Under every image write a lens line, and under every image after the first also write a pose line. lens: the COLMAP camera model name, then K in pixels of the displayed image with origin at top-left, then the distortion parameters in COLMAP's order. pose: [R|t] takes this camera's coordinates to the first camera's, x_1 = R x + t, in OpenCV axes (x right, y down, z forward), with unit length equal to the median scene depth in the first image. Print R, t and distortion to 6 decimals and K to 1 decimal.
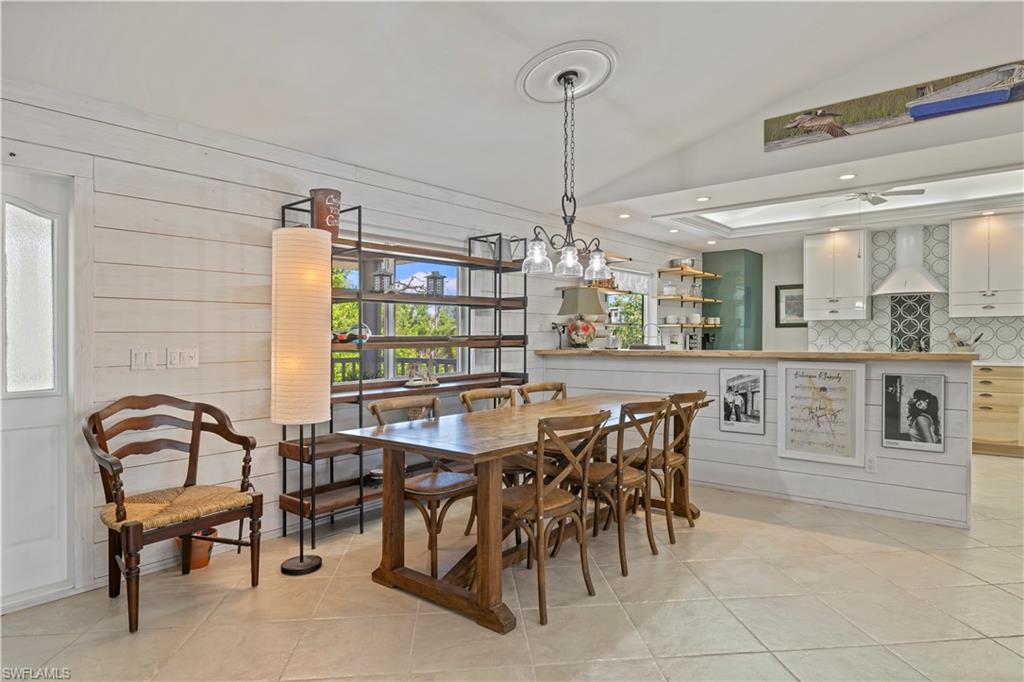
lens RADIAL K [[578.5, 0, 512.8], [0, 578.5, 346.3], [0, 0, 1]] dist [-0.002372, -0.000418]
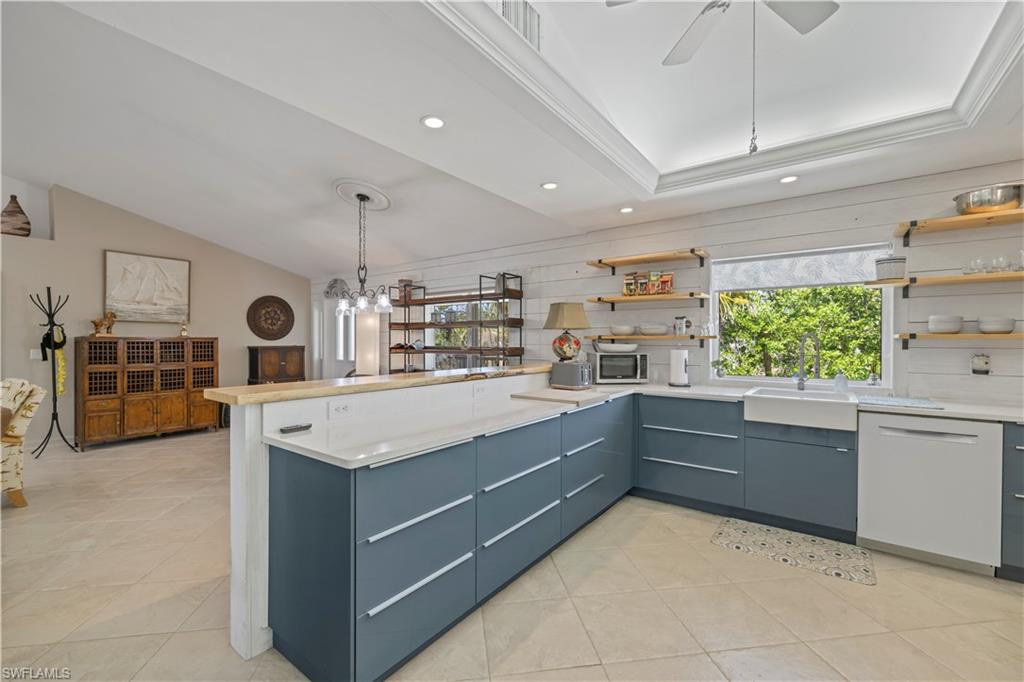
lens RADIAL K [[427.7, 0, 512.6], [0, 427.7, 343.7], [0, 0, 1]] dist [0.001841, -0.000098]
pose [[0.065994, 0.017581, -0.997665, 0.766077], [-0.019044, 0.999685, 0.016356, -0.034544], [0.997638, 0.017920, 0.066308, 0.752132]]
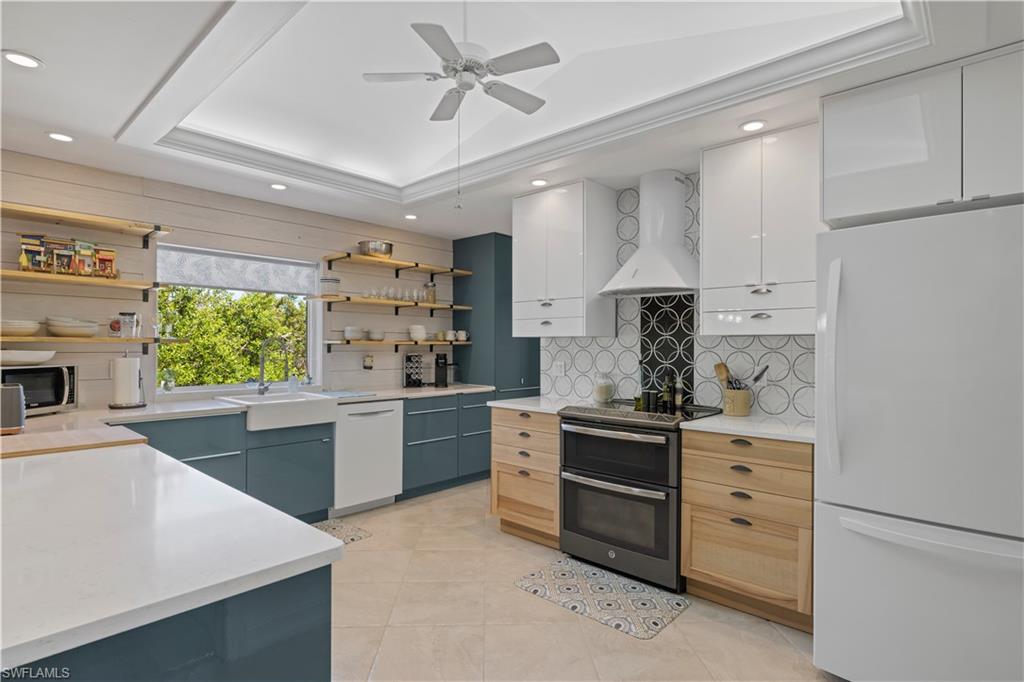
lens RADIAL K [[515.3, 0, 511.9], [0, 515.3, 345.9], [0, 0, 1]] dist [0.000505, 0.000164]
pose [[0.999237, 0.013370, -0.036691, 0.593740], [-0.014039, 0.999739, -0.018041, -0.028735], [0.036440, 0.018543, 0.999164, 0.515486]]
